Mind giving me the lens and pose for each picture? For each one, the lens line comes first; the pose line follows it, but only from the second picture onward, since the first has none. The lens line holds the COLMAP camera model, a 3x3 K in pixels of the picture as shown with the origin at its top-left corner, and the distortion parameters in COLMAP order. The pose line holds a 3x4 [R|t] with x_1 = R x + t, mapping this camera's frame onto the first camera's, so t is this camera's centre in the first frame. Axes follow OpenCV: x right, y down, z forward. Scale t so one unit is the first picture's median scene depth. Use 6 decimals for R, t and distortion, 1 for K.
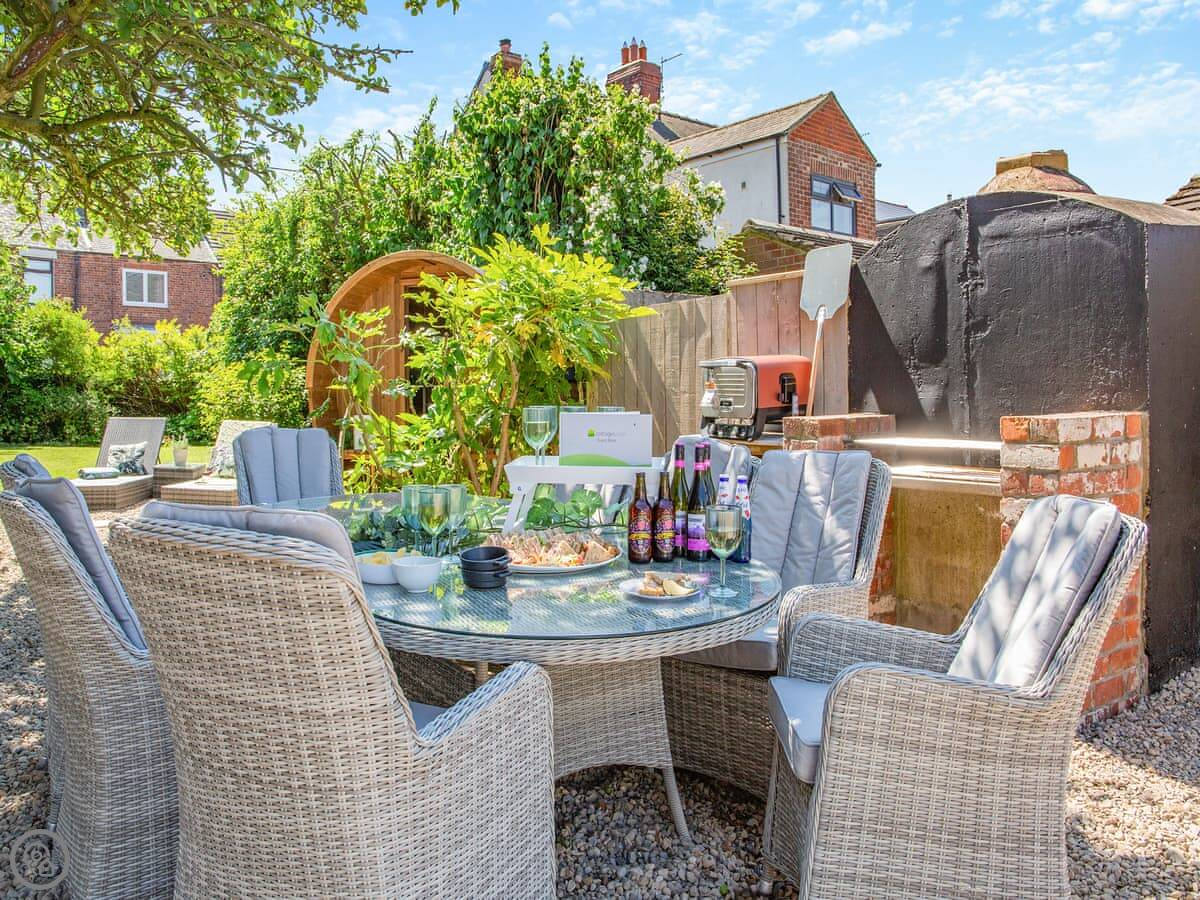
lens RADIAL K [[955.0, 0, 661.1], [0, 955.0, 451.6], [0, 0, 1]] dist [-0.143526, 0.133521]
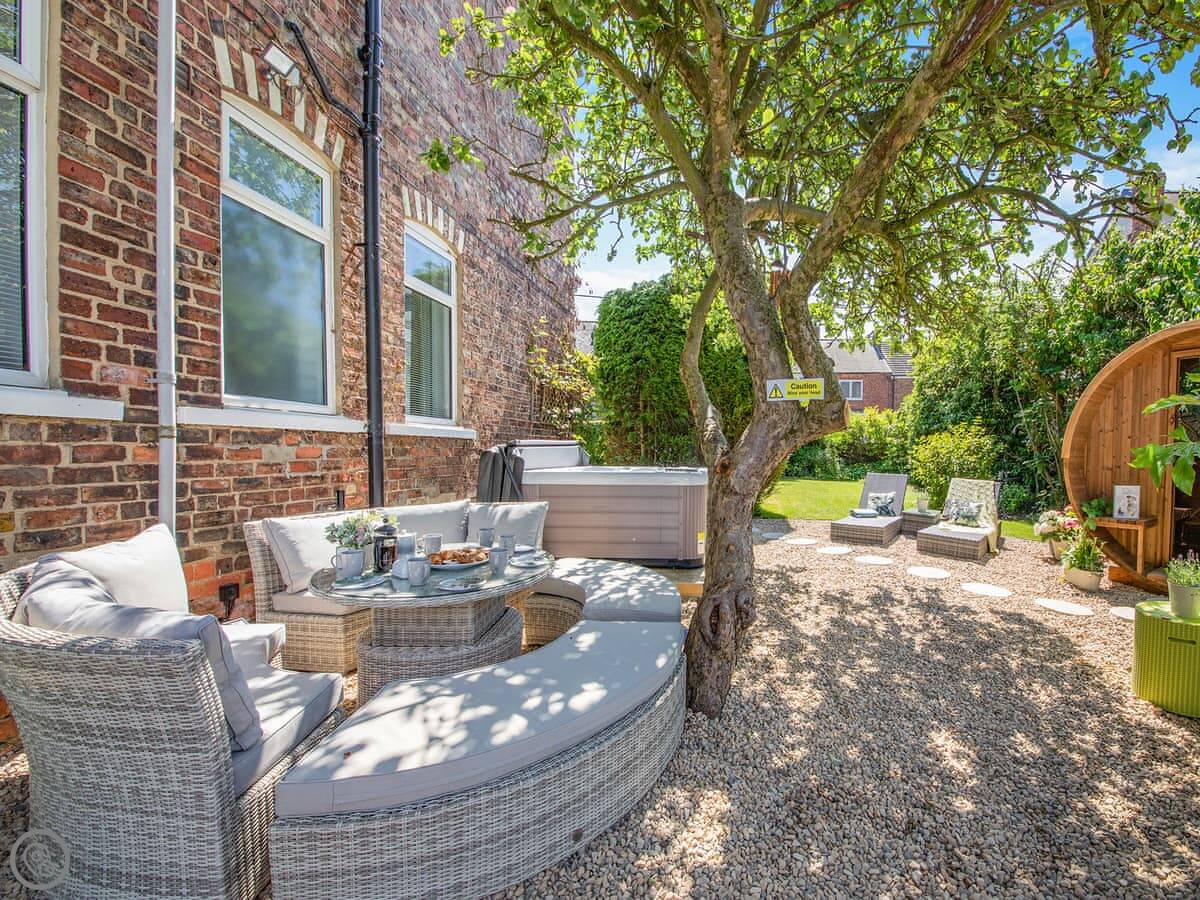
lens RADIAL K [[517.3, 0, 686.3], [0, 517.3, 478.0], [0, 0, 1]] dist [0.002391, 0.000273]
pose [[0.705977, 0.043622, -0.706890, -0.234799], [-0.043822, 0.998879, 0.017876, -0.033547], [0.706878, 0.018357, 0.707097, 0.227773]]
